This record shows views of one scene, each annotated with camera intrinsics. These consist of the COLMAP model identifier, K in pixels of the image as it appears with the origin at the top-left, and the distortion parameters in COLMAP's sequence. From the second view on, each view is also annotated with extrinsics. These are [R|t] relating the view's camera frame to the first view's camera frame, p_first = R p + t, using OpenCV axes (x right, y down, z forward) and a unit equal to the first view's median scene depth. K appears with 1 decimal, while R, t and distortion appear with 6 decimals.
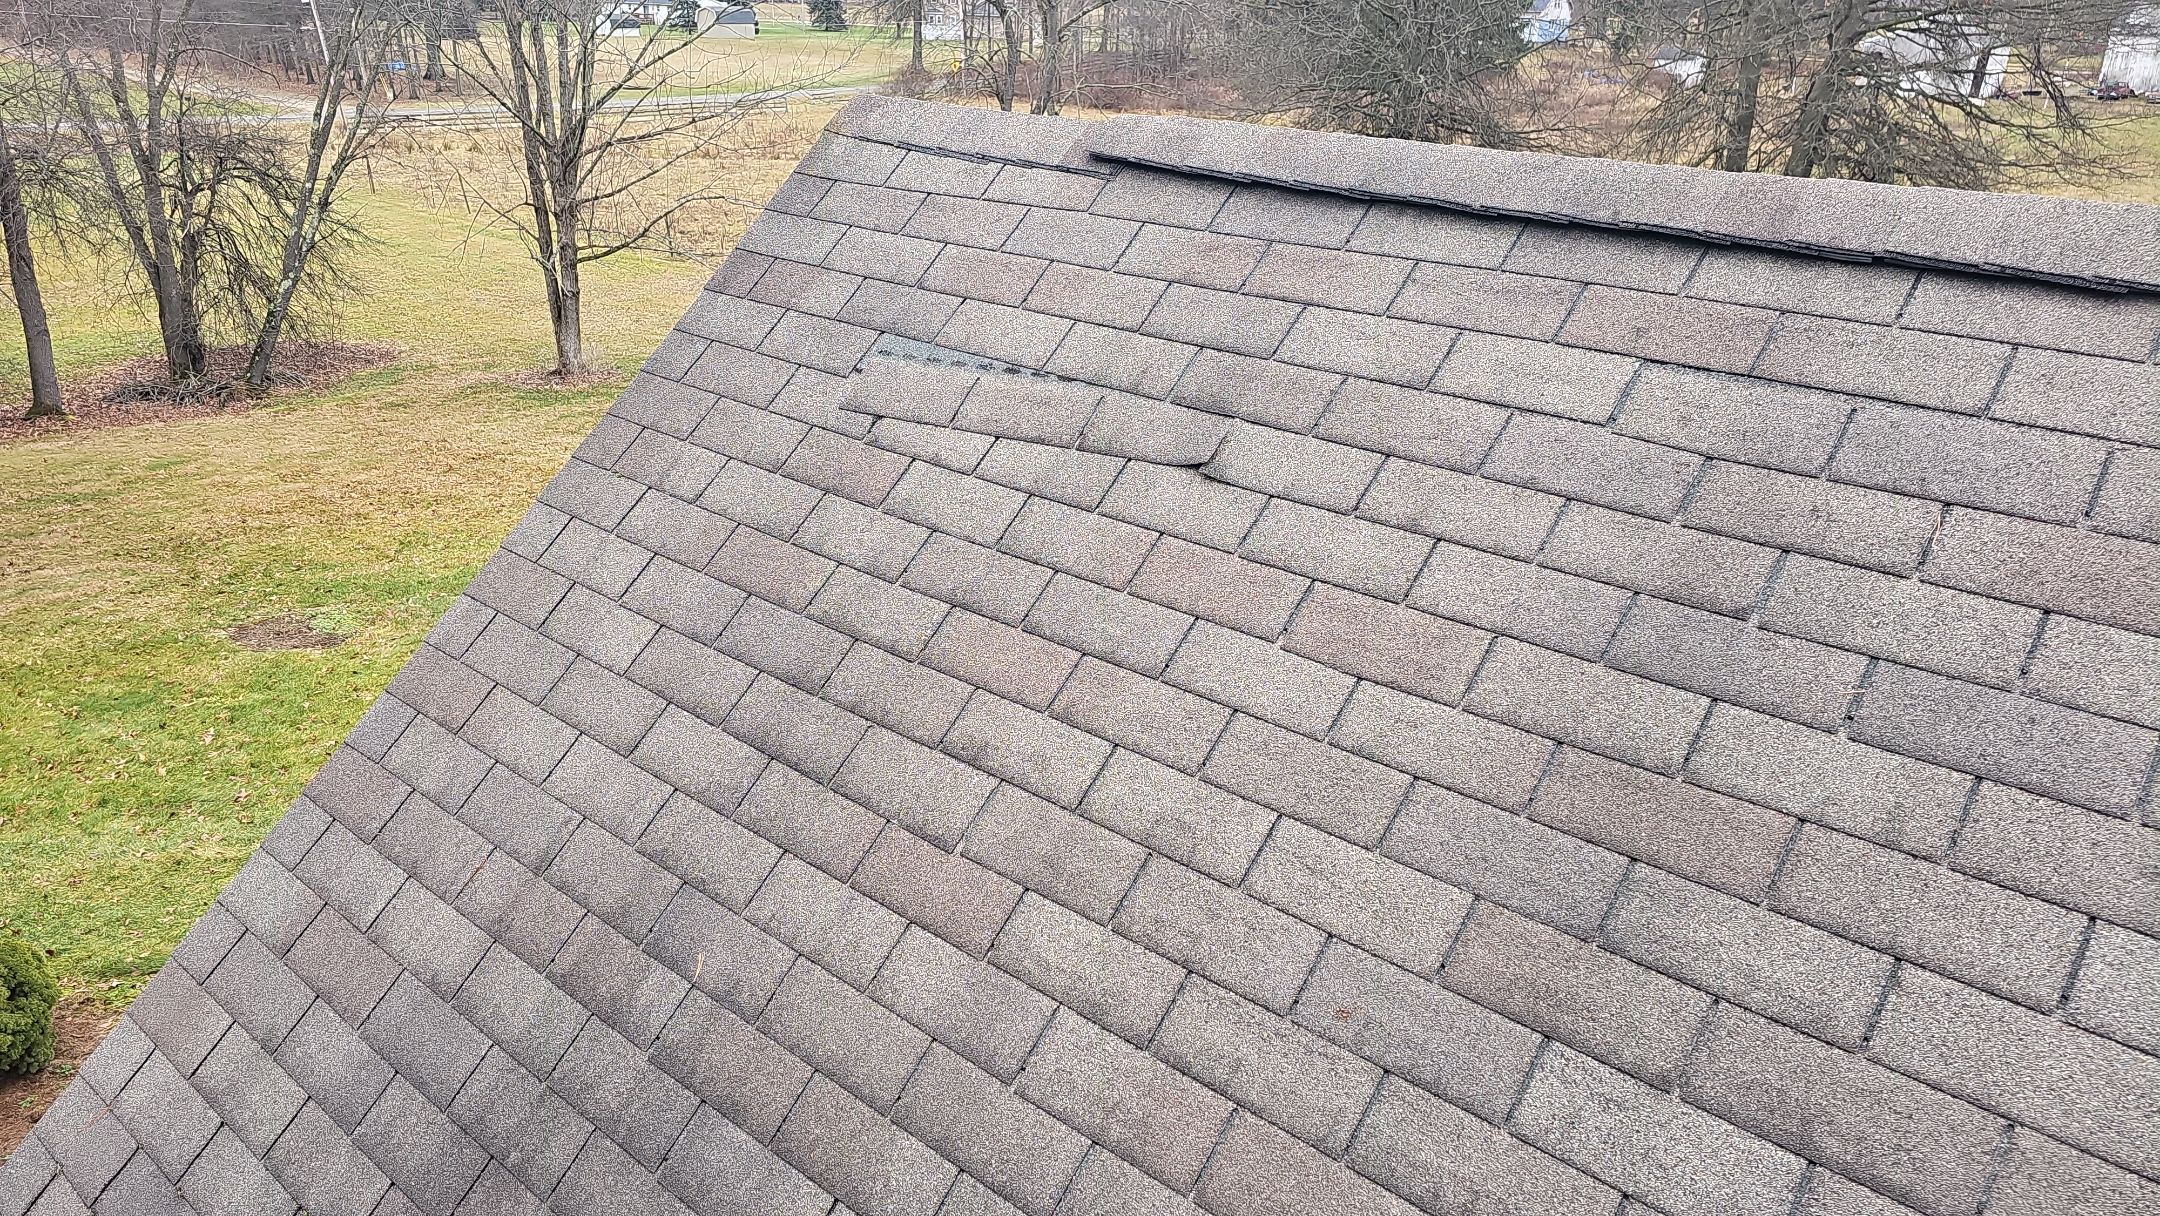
lens RADIAL K [[1437.8, 0, 1069.6], [0, 1437.8, 612.2], [0, 0, 1]] dist [0.052758, -0.043833]
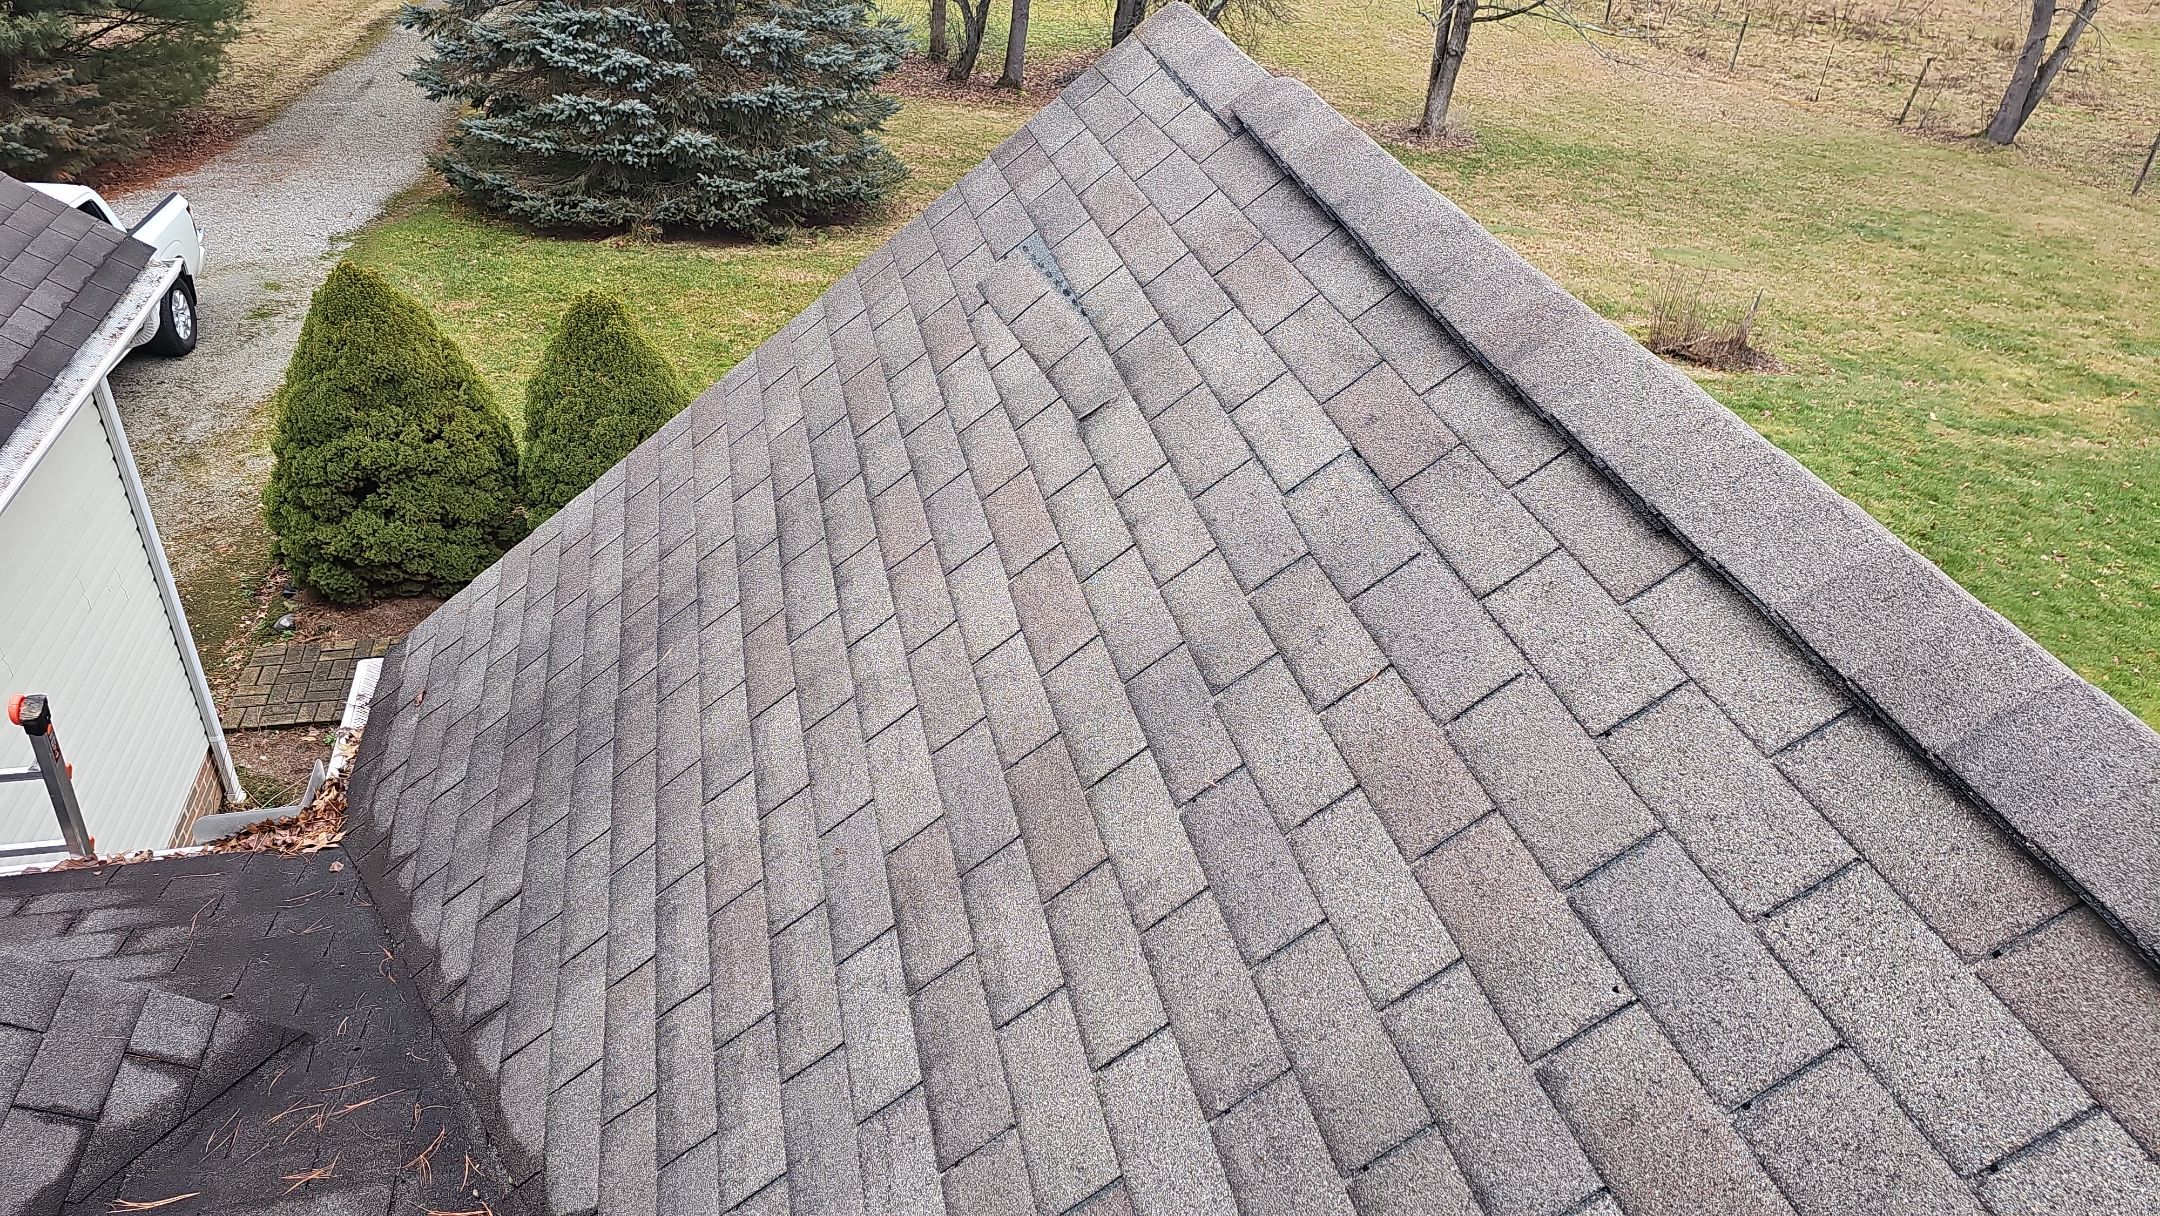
lens RADIAL K [[1437.8, 0, 1068.7], [0, 1437.8, 589.7], [0, 0, 1]] dist [0.052758, -0.043833]
pose [[0.807267, 0.345365, -0.478584, 0.109441], [-0.274667, 0.937584, 0.213293, -0.034671], [0.522377, -0.040733, 0.851741, -0.001066]]
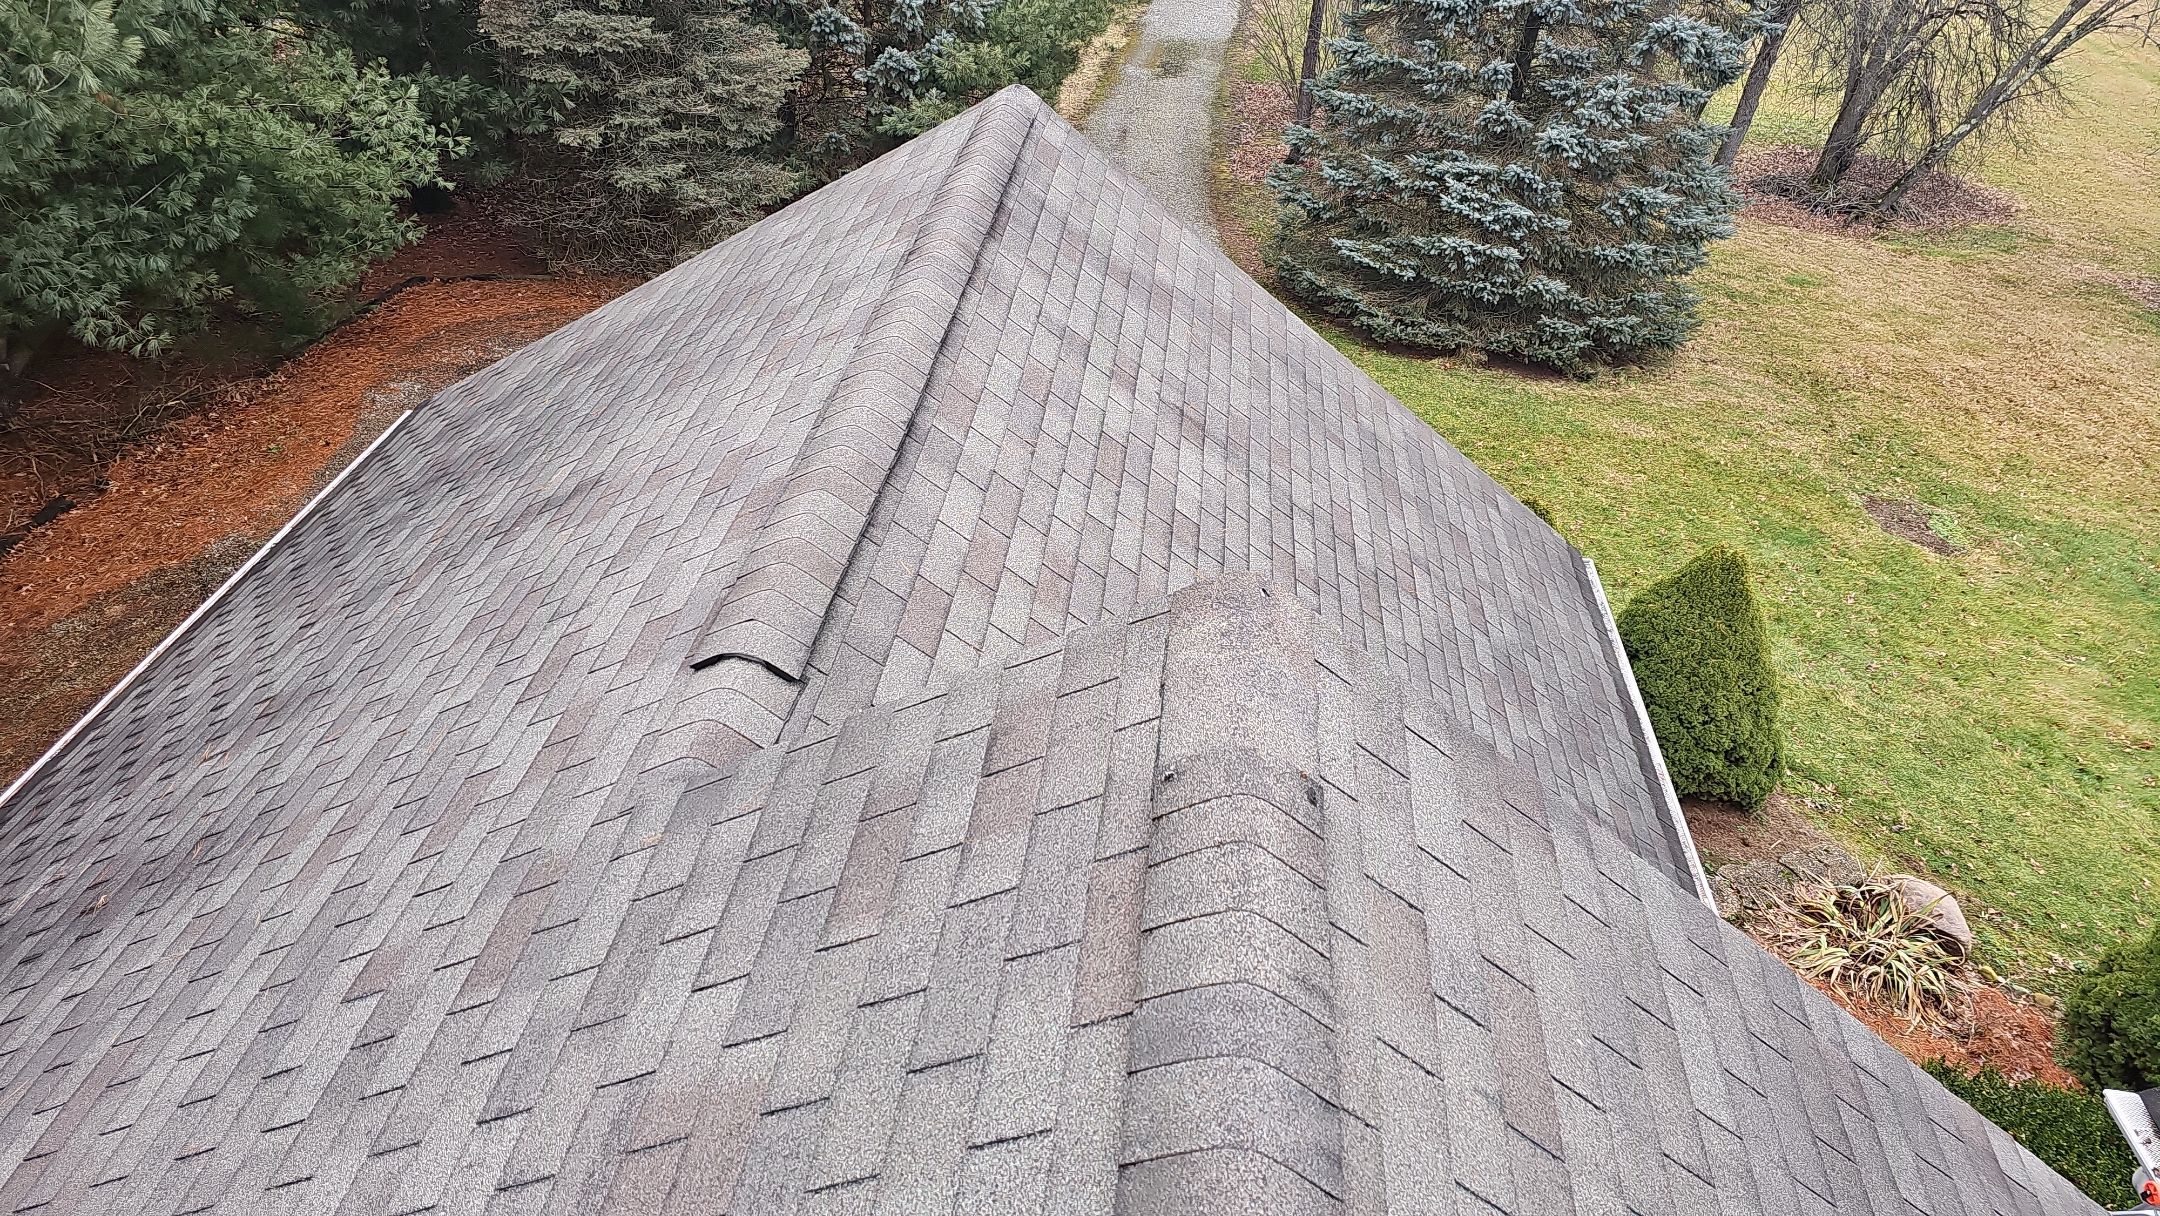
lens RADIAL K [[1437.8, 0, 1084.8], [0, 1437.8, 599.3], [0, 0, 1]] dist [0.052758, -0.043833]
pose [[0.579702, 0.492838, -0.648888, -0.125974], [-0.381687, 0.867819, 0.318128, -0.053959], [0.719903, 0.063253, 0.691186, -0.312293]]
